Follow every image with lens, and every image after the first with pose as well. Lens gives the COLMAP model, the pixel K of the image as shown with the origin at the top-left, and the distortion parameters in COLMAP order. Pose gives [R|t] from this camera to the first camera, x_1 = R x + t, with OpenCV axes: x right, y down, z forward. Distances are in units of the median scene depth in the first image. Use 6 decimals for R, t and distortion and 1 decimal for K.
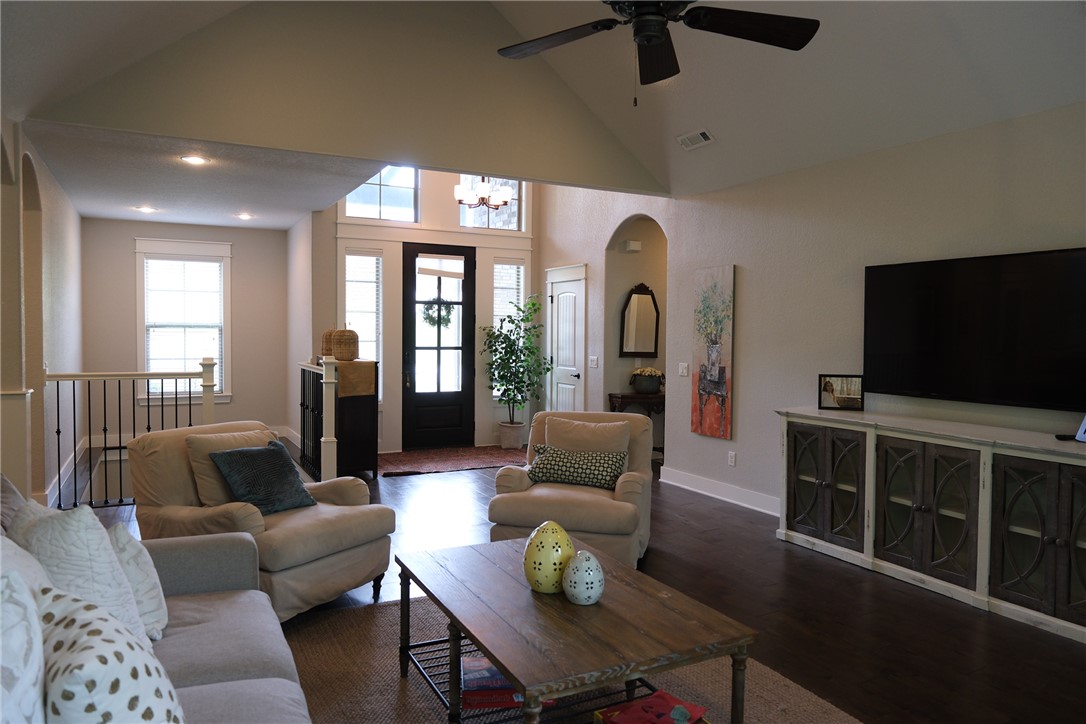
lens RADIAL K [[736.6, 0, 540.7], [0, 736.6, 361.0], [0, 0, 1]] dist [-0.018353, -0.002738]
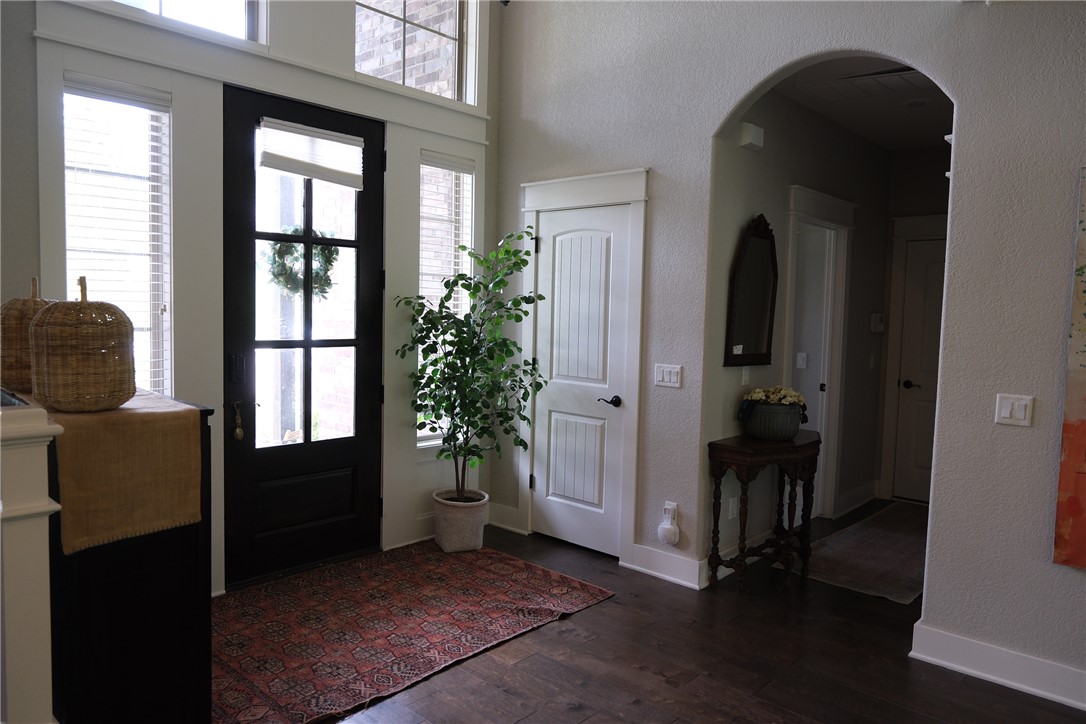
lens RADIAL K [[736.6, 0, 545.4], [0, 736.6, 367.8], [0, 0, 1]] dist [-0.018353, -0.002738]
pose [[0.938751, -0.013071, 0.344349, -0.156780], [-0.004362, 0.998750, 0.049803, -0.025378], [-0.344569, -0.048255, 0.937520, 0.538784]]
